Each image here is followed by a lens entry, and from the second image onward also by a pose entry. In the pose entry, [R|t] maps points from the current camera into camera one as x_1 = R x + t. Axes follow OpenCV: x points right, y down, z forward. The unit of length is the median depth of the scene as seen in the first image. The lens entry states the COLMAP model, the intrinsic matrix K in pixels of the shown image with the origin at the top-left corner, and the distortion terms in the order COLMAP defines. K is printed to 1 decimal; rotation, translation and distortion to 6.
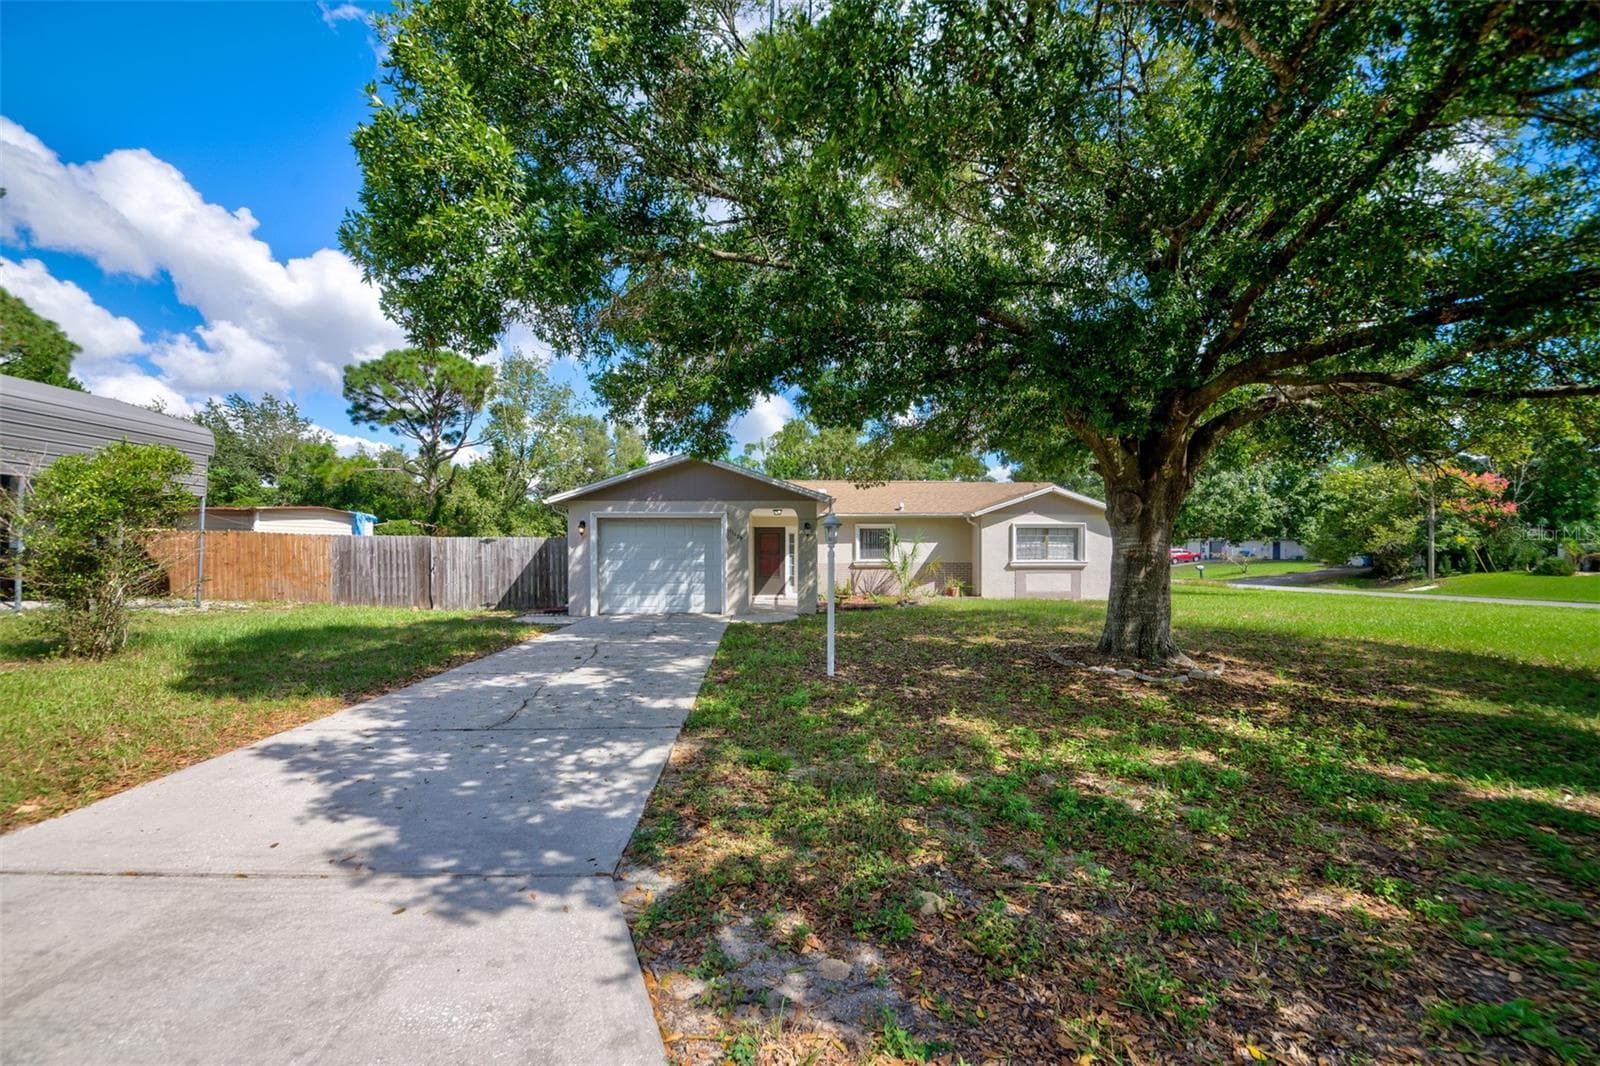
lens RADIAL K [[669.7, 0, 794.3], [0, 669.7, 555.0], [0, 0, 1]] dist [0.017828, -0.015623]
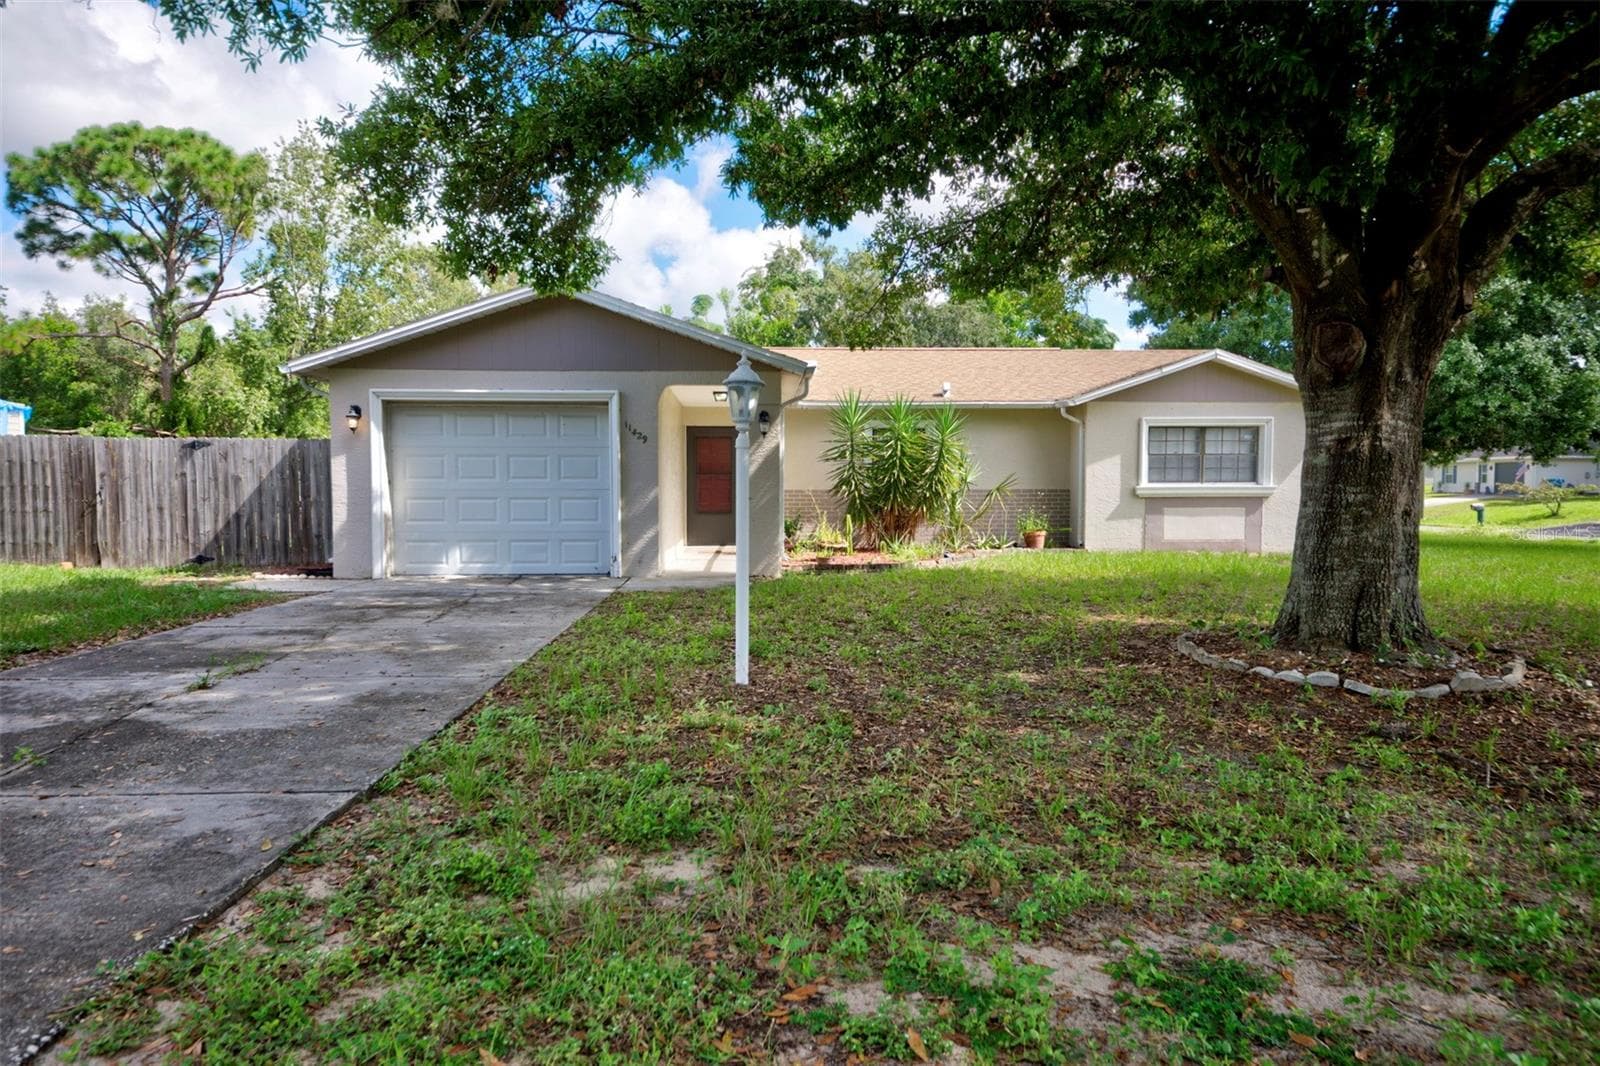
lens RADIAL K [[1098.3, 0, 800.0], [0, 1098.3, 533.0], [0, 0, 1]] dist [0.031723, -0.004446]
pose [[0.999983, 0.001772, -0.005581, 0.043717], [-0.001555, 0.999254, 0.038584, 0.014155], [0.005645, -0.038574, 0.999240, 0.071345]]
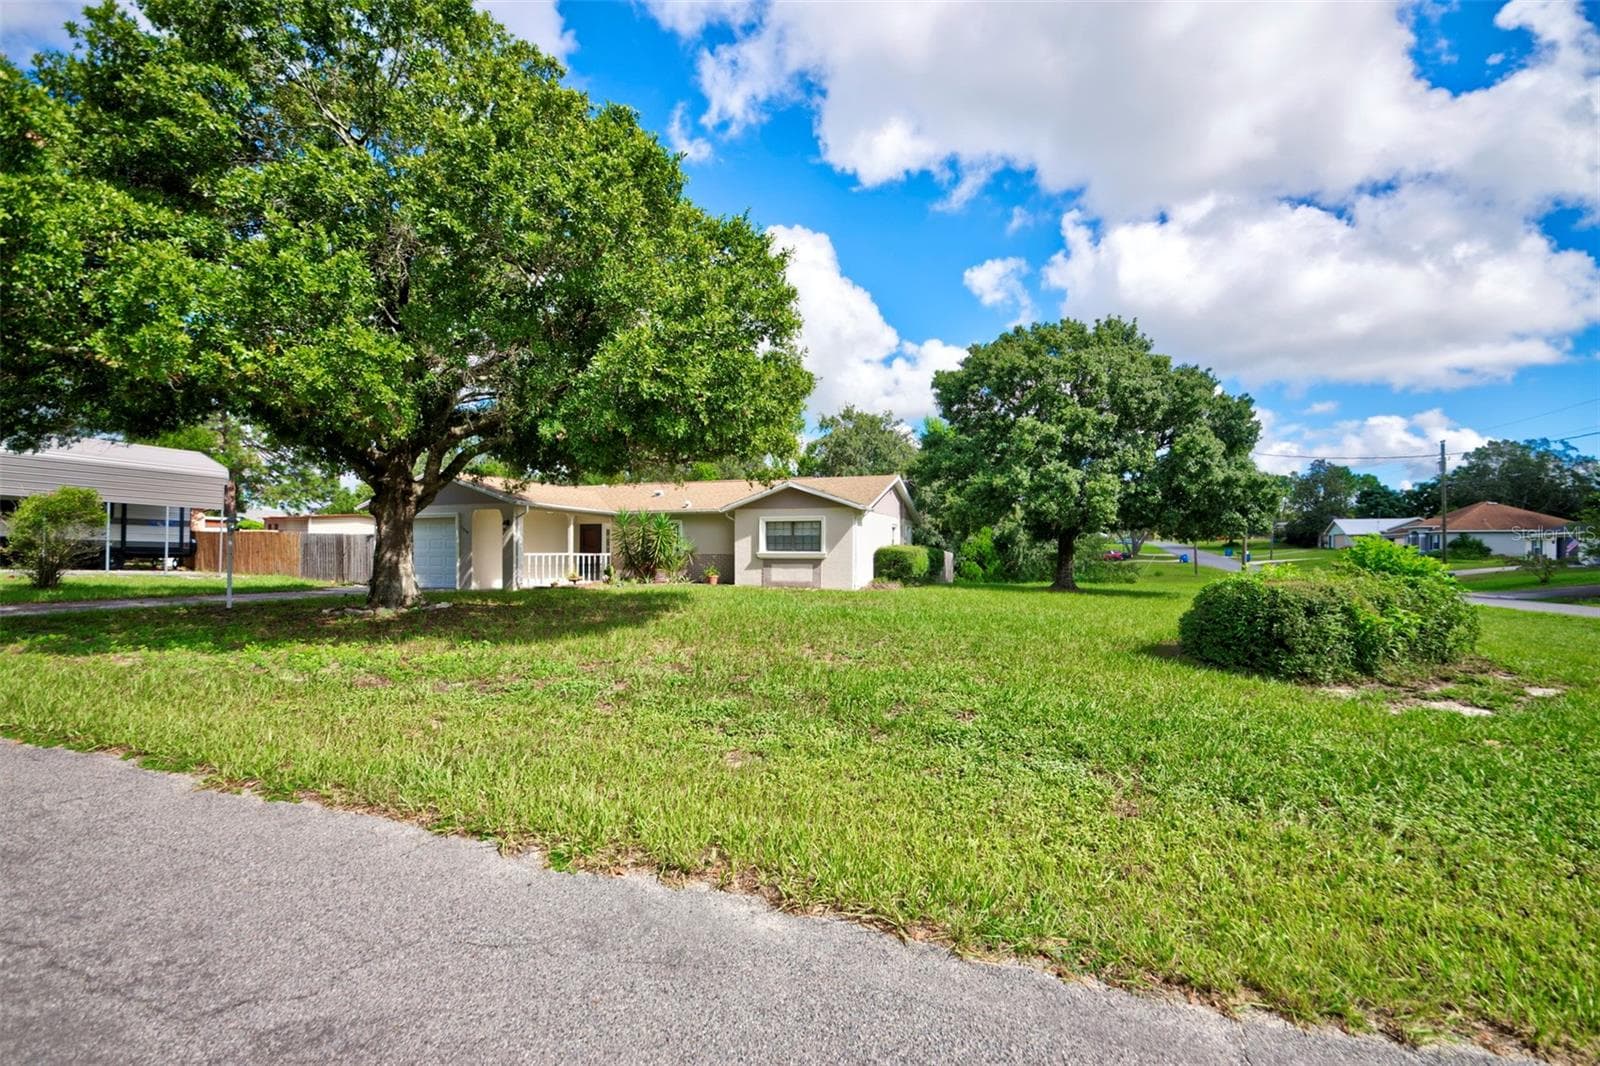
lens RADIAL K [[717.3, 0, 800.3], [0, 717.3, 556.0], [0, 0, 1]] dist [0.035840, -0.031793]
pose [[0.912030, 0.004483, -0.410099, 0.874346], [-0.005233, 0.999986, -0.000707, 0.015644], [0.410091, 0.002791, 0.912041, -0.025408]]
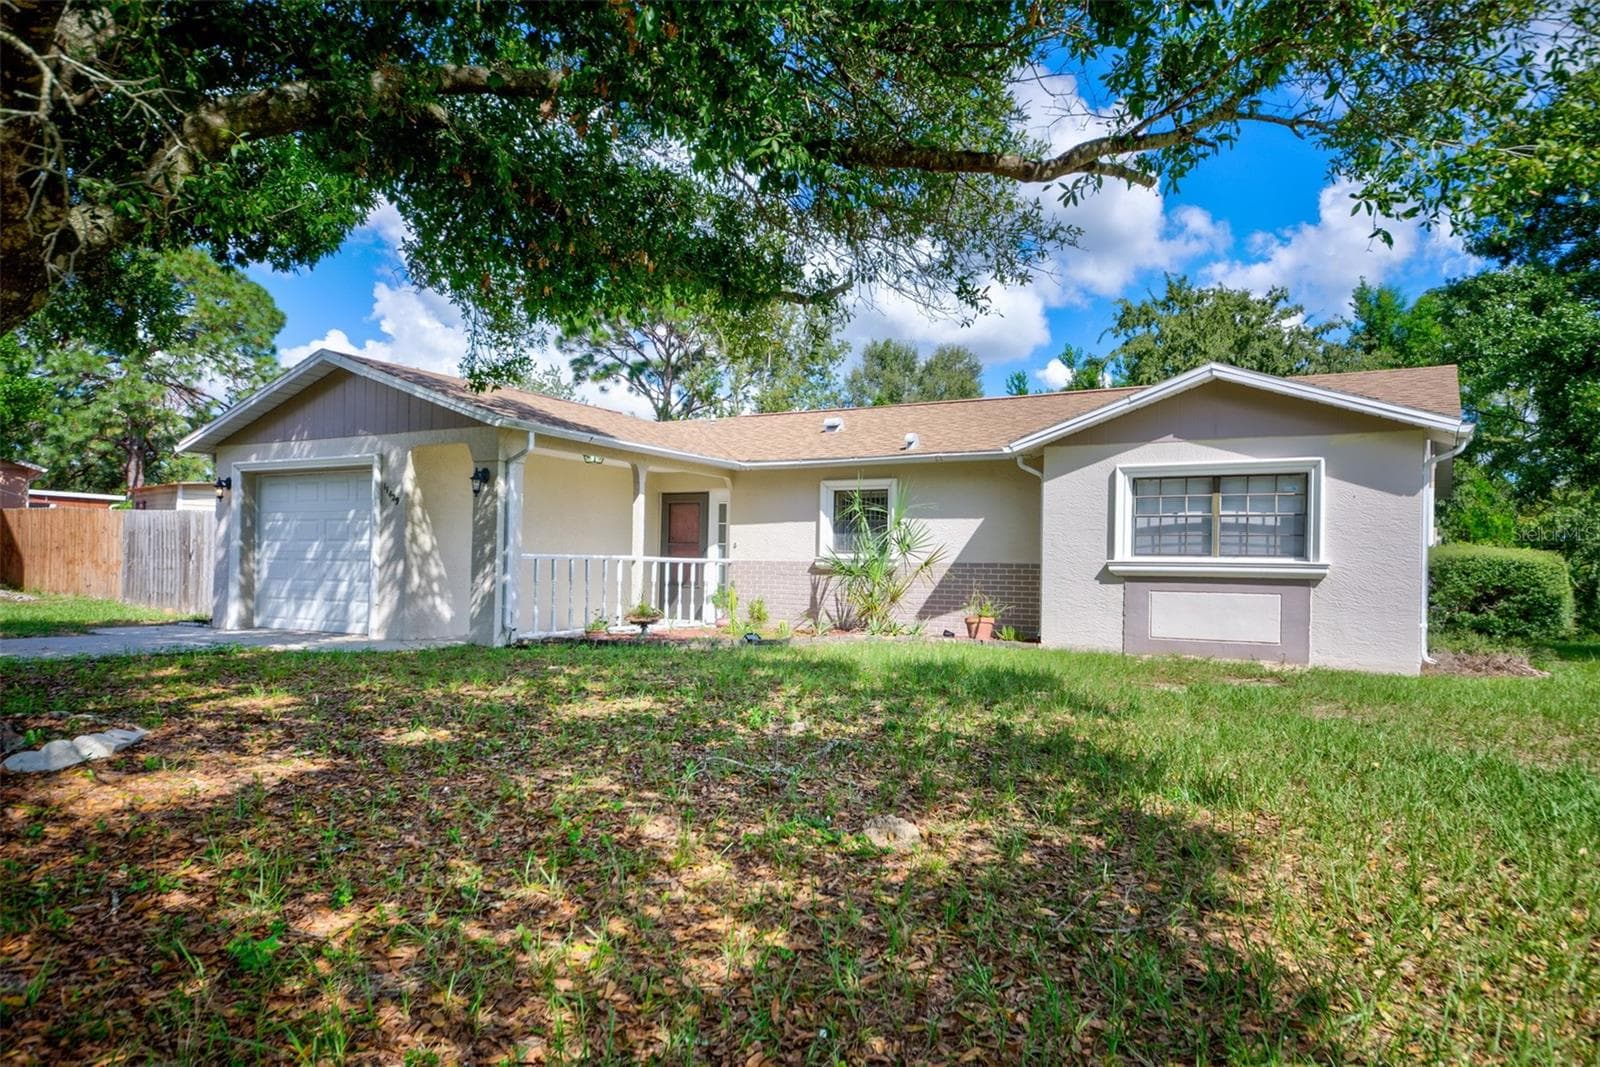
lens RADIAL K [[1056.9, 0, 812.5], [0, 1056.9, 556.3], [0, 0, 1]] dist [0.054909, -0.021387]
pose [[0.832072, 0.009551, -0.554585, 0.538851], [-0.020510, 0.999698, -0.013556, 0.020174], [0.554288, 0.022654, 0.832017, 0.371607]]
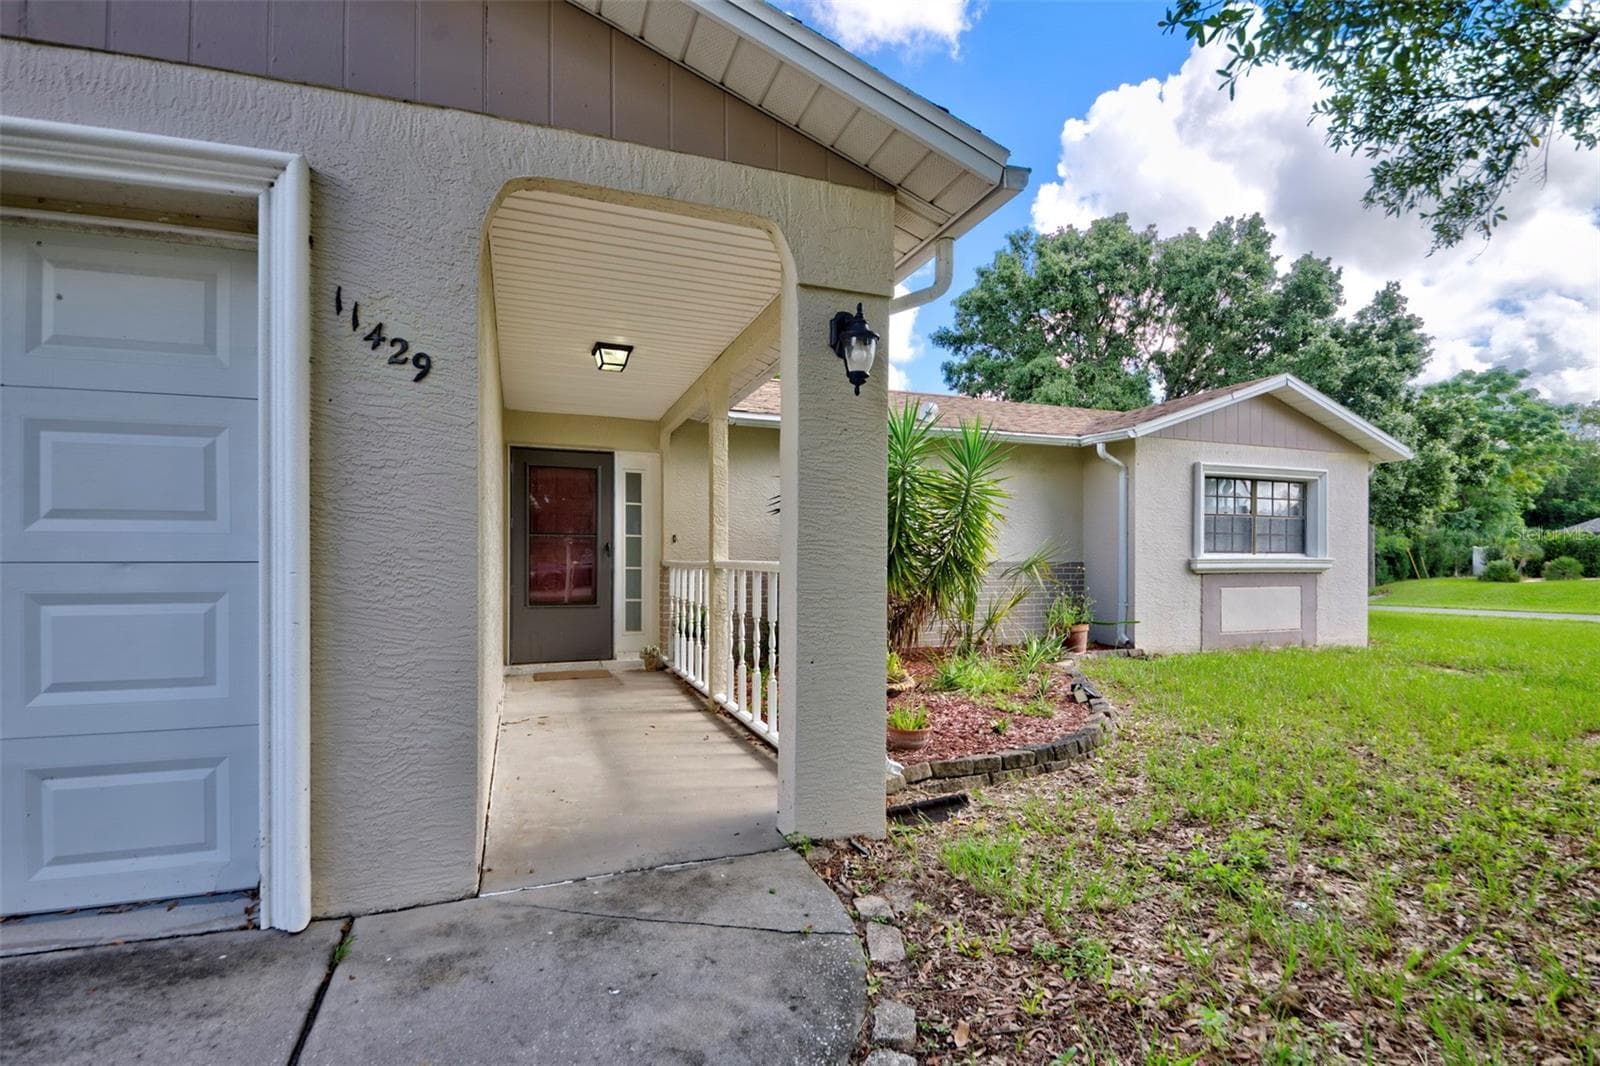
lens RADIAL K [[669.7, 0, 794.3], [0, 669.7, 555.0], [0, 0, 1]] dist [0.017828, -0.015623]
pose [[0.955829, 0.003663, 0.293900, -0.026459], [0.000746, 0.999889, -0.014887, 0.014297], [-0.293922, 0.014449, 0.955720, 0.700043]]
